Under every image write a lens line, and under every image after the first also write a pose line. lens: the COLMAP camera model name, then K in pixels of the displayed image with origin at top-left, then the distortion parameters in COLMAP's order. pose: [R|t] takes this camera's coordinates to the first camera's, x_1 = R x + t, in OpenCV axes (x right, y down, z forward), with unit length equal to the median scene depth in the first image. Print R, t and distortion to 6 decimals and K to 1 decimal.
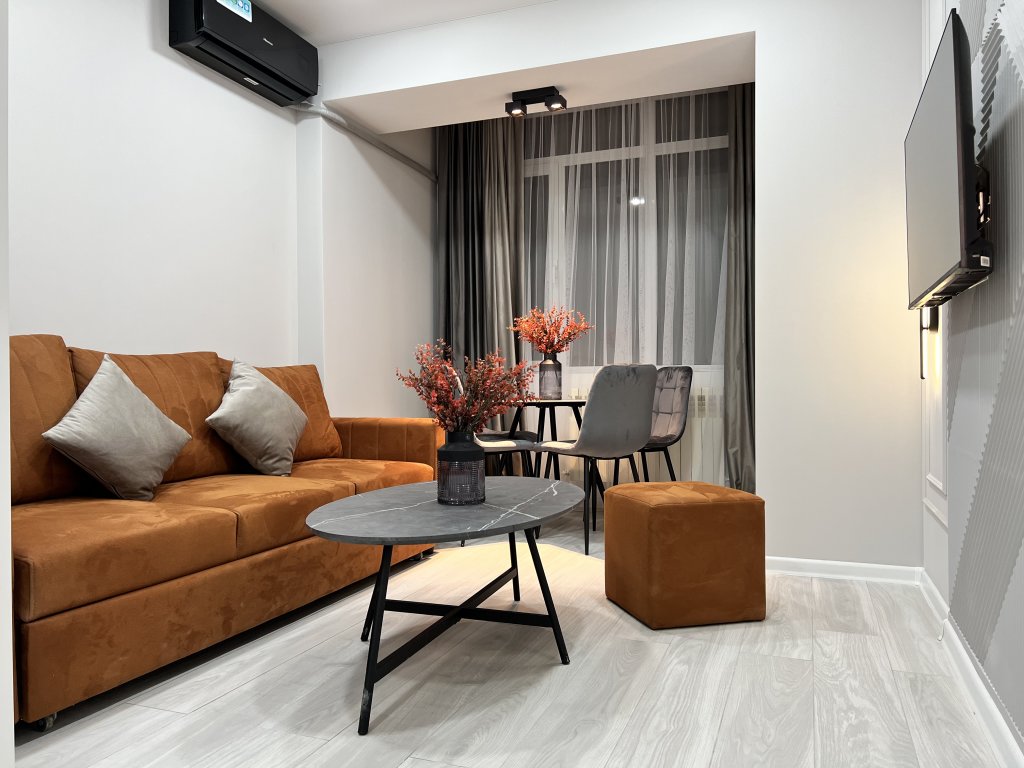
lens RADIAL K [[761.2, 0, 512.0], [0, 761.2, 384.0], [0, 0, 1]] dist [0.068848, -0.103453]
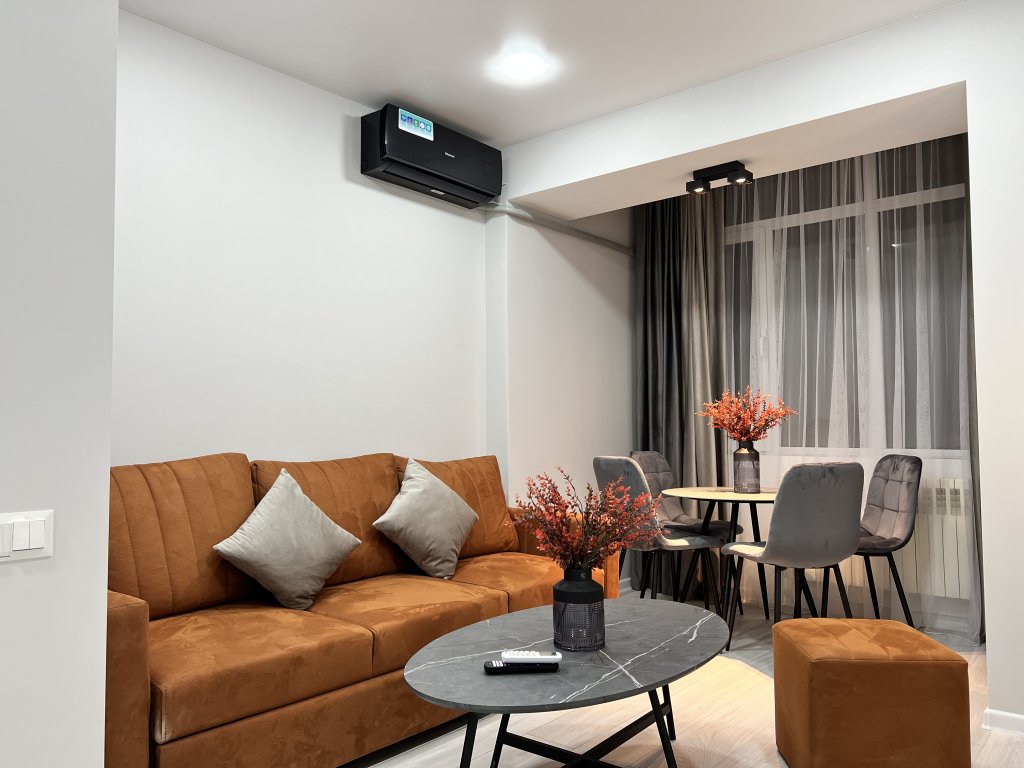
lens RADIAL K [[761.2, 0, 512.0], [0, 761.2, 384.0], [0, 0, 1]] dist [0.068848, -0.103453]
pose [[0.942790, -0.018489, -0.332873, 0.117974], [0.001689, 0.998713, -0.050687, -0.078729], [0.333382, 0.047224, 0.941609, 0.047991]]
